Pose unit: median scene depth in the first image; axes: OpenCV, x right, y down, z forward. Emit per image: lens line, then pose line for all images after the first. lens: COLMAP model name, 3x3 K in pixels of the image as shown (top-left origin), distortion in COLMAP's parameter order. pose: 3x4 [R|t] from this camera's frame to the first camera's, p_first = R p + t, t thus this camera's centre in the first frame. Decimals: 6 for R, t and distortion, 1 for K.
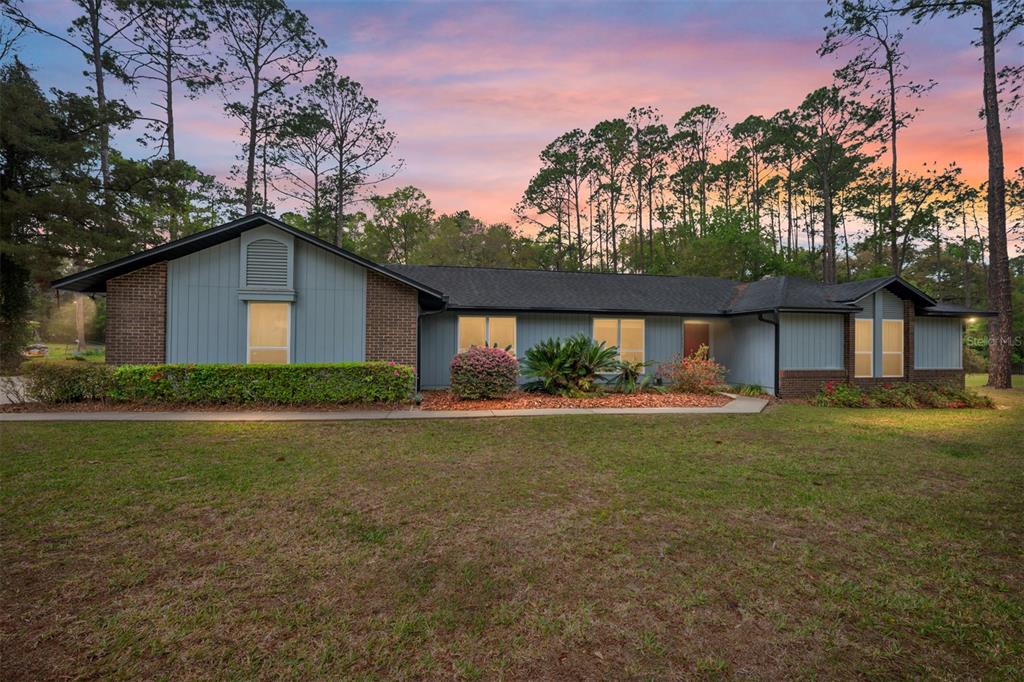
lens RADIAL K [[407.2, 0, 513.7], [0, 407.2, 345.7], [0, 0, 1]] dist [-0.000795, -0.000073]
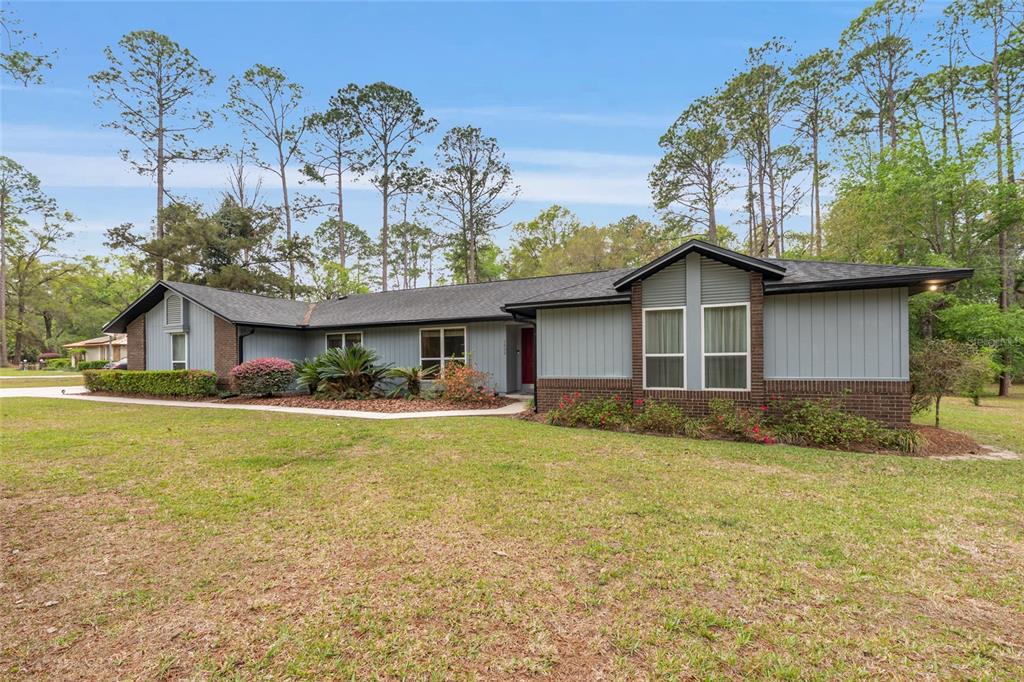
lens RADIAL K [[406.2, 0, 512.2], [0, 406.2, 363.0], [0, 0, 1]] dist [0.015411, 0.000041]
pose [[0.854917, -0.013597, -0.518586, 0.389335], [0.019618, 0.999789, 0.006128, 0.008275], [0.518393, -0.015412, 0.855003, 0.088688]]
